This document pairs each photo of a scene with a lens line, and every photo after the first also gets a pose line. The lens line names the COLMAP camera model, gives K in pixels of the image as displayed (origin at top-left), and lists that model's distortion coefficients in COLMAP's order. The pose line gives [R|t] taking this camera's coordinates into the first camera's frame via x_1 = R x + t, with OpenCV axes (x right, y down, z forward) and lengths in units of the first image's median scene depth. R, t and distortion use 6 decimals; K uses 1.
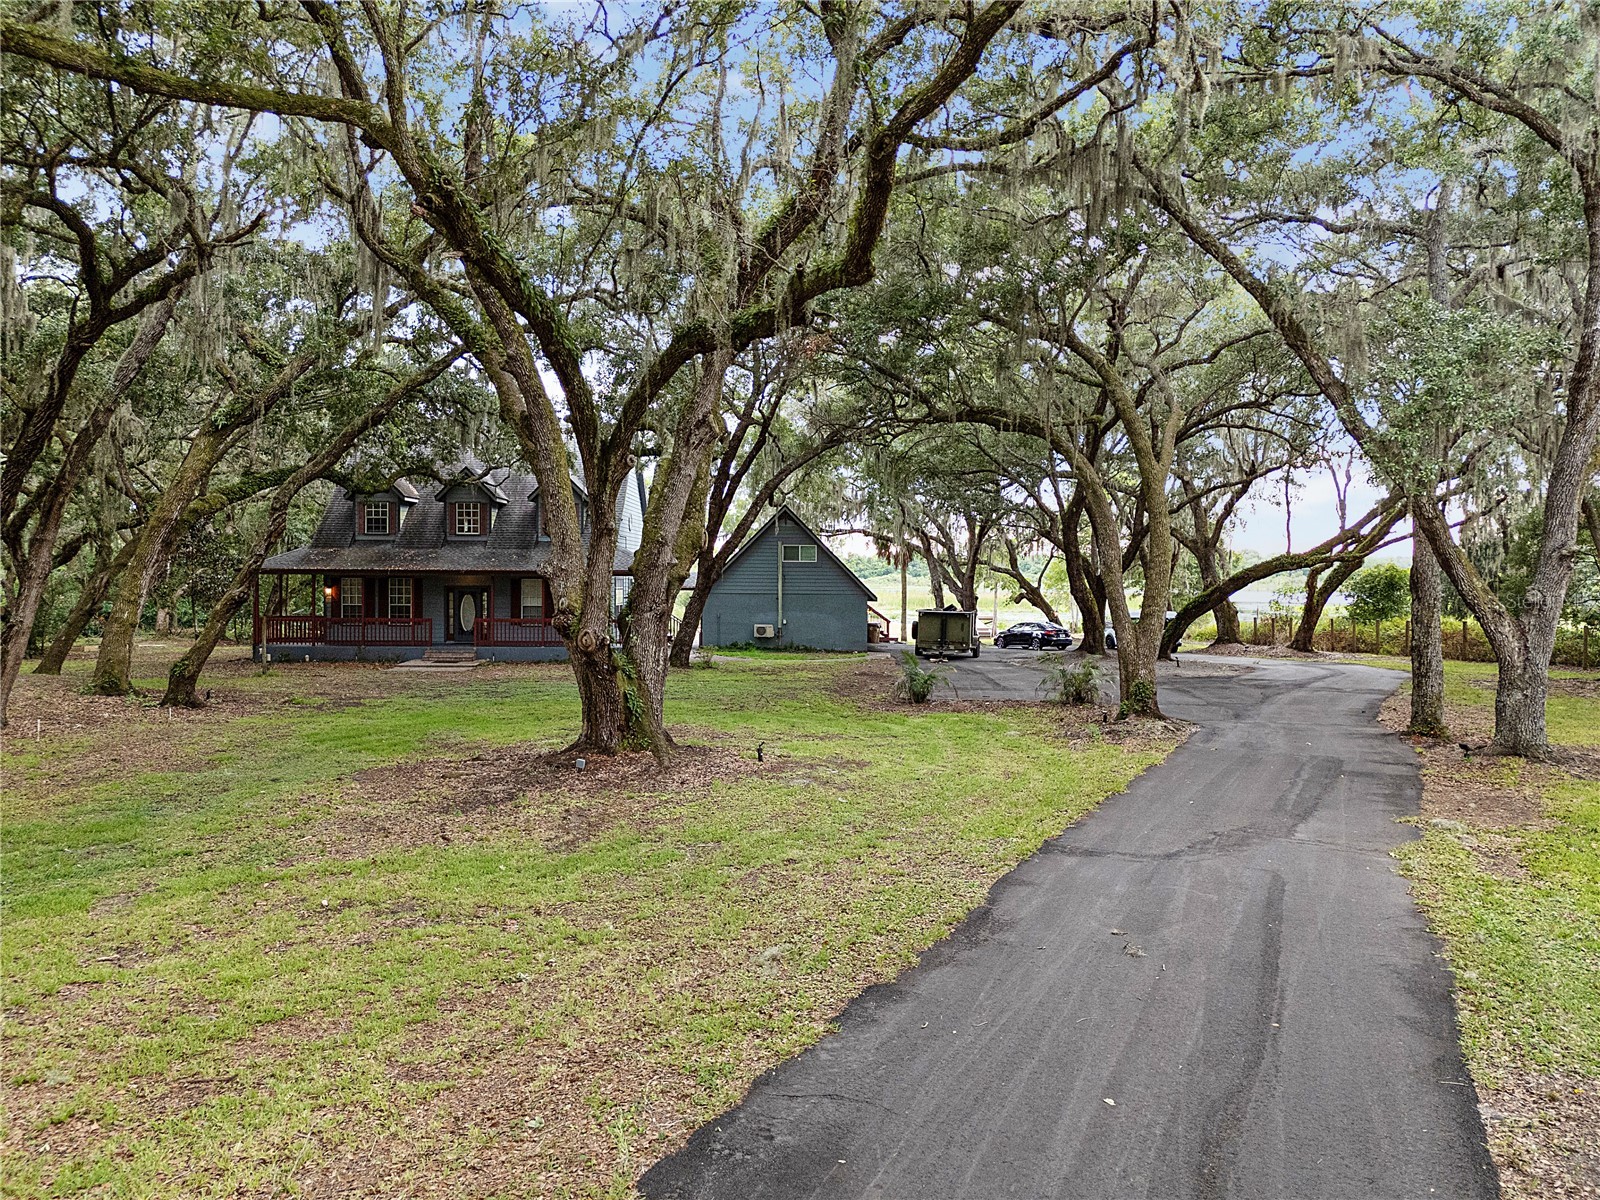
lens RADIAL K [[1201.0, 0, 800.2], [0, 1201.0, 595.9], [0, 0, 1]] dist [0.026617, -0.012530]
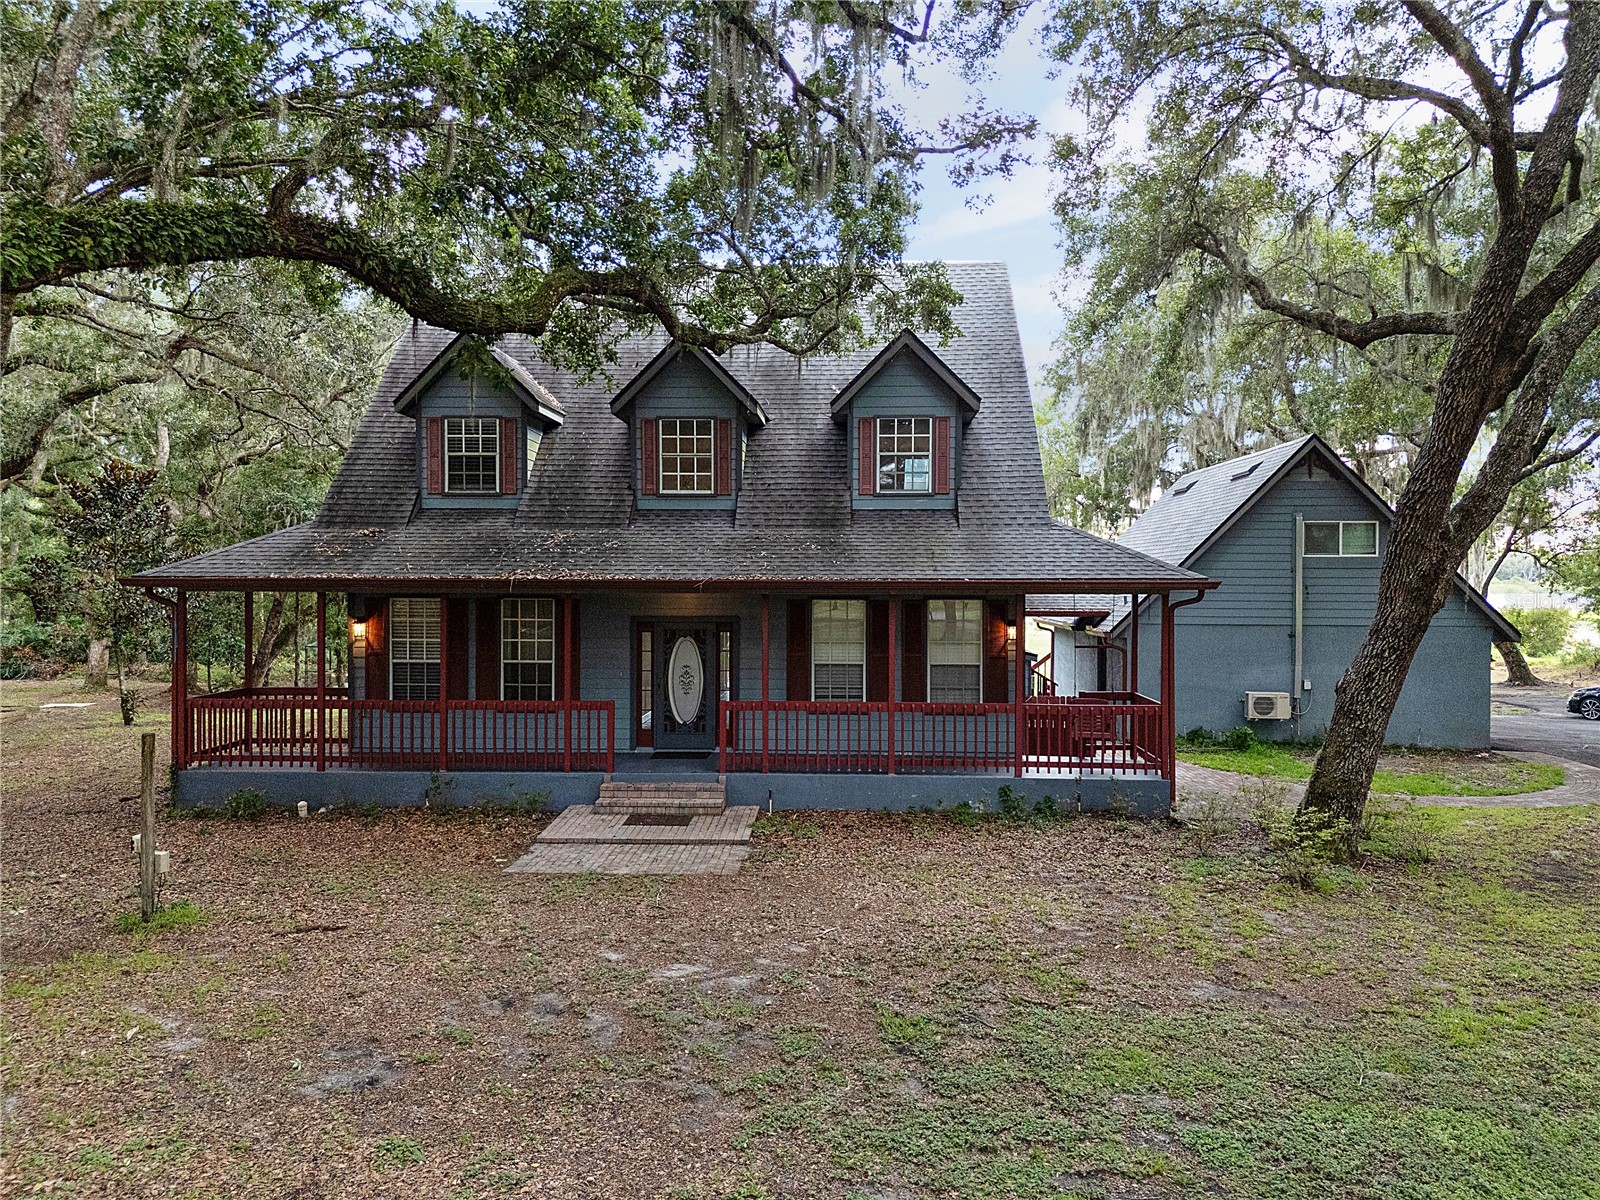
lens RADIAL K [[1201.0, 0, 800.1], [0, 1201.0, 600.8], [0, 0, 1]] dist [0.026617, -0.012530]
pose [[0.999238, 0.002312, -0.038966, -0.220154], [-0.001999, 0.999965, 0.008079, -0.017394], [0.038984, -0.007995, 0.999208, 0.582395]]
